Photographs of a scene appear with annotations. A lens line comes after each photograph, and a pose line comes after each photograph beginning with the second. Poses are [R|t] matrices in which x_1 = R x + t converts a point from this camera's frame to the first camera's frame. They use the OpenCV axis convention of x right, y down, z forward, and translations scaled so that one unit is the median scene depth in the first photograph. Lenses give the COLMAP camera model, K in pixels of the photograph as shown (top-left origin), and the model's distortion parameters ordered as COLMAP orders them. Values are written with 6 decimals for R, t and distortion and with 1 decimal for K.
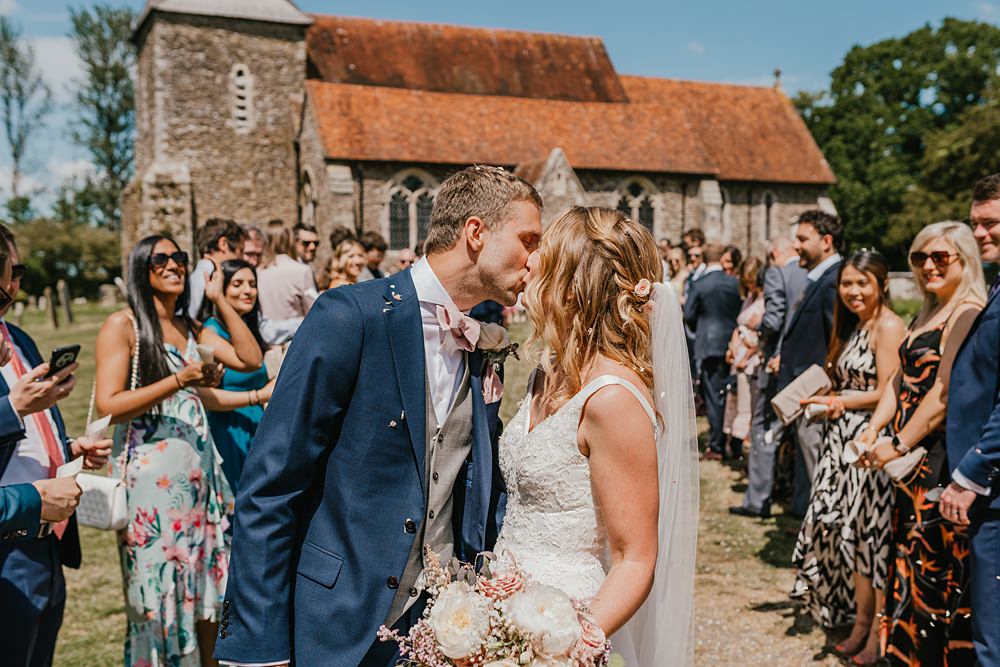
lens RADIAL K [[984.2, 0, 499.1], [0, 984.2, 333.3], [0, 0, 1]] dist [-0.012604, 0.000000]
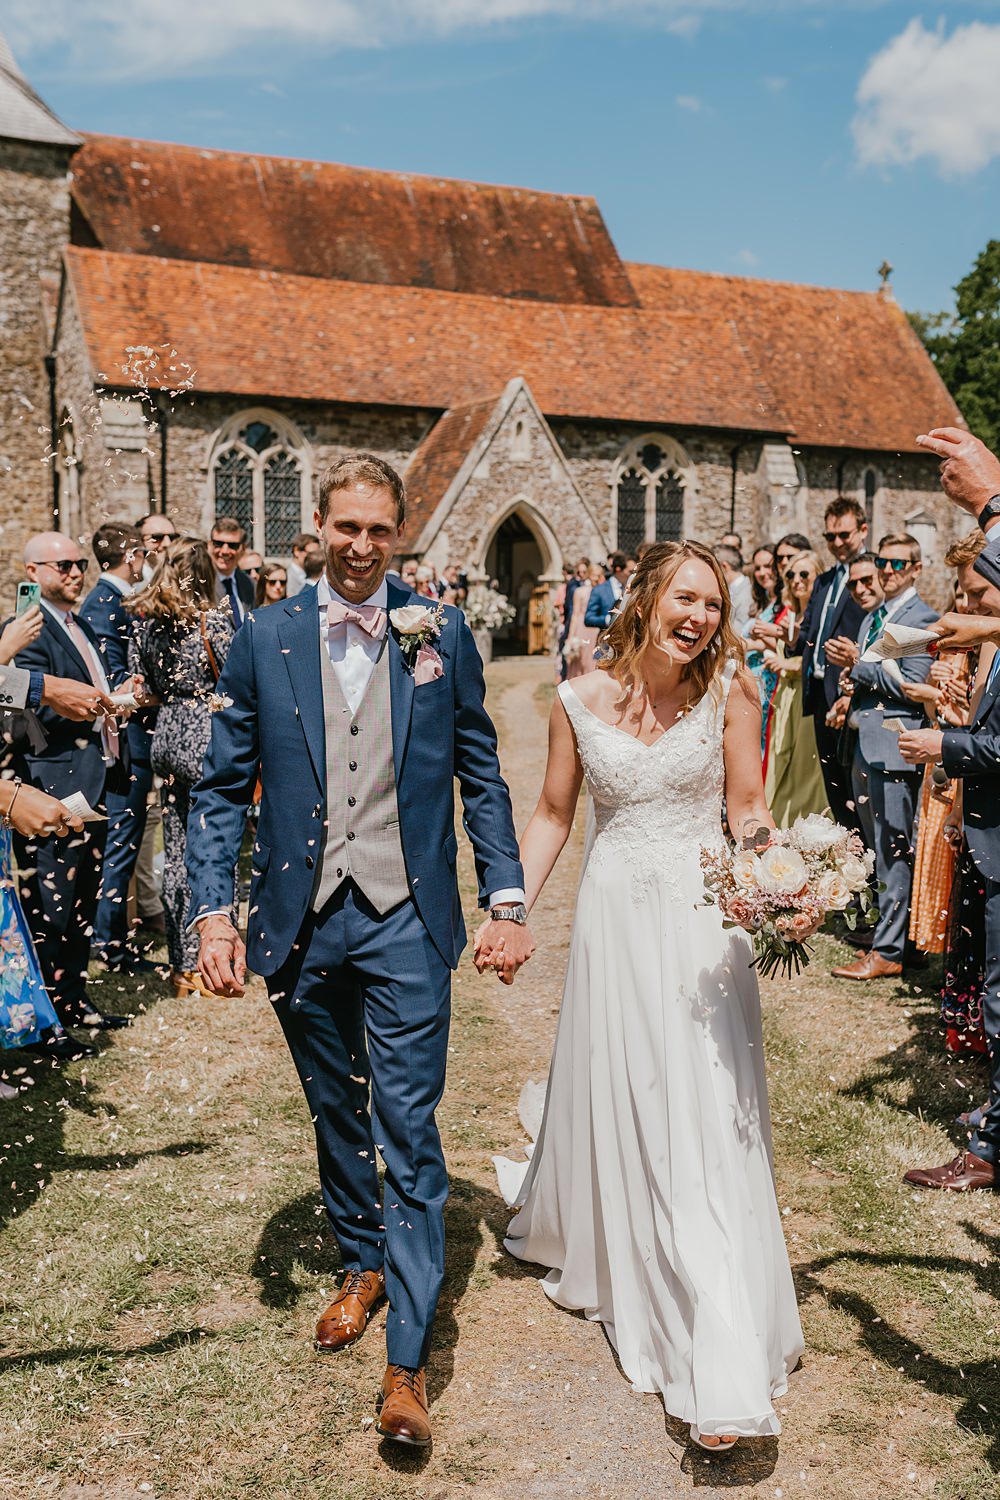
lens RADIAL K [[1476.3, 0, 500.1], [0, 1476.3, 750.8], [0, 0, 1]] dist [-0.012604, 0.000000]
pose [[0.998693, 0.009292, 0.050255, 0.007991], [-0.011401, 0.999059, 0.041837, -0.009044], [-0.049819, -0.042355, 0.997860, 0.134123]]
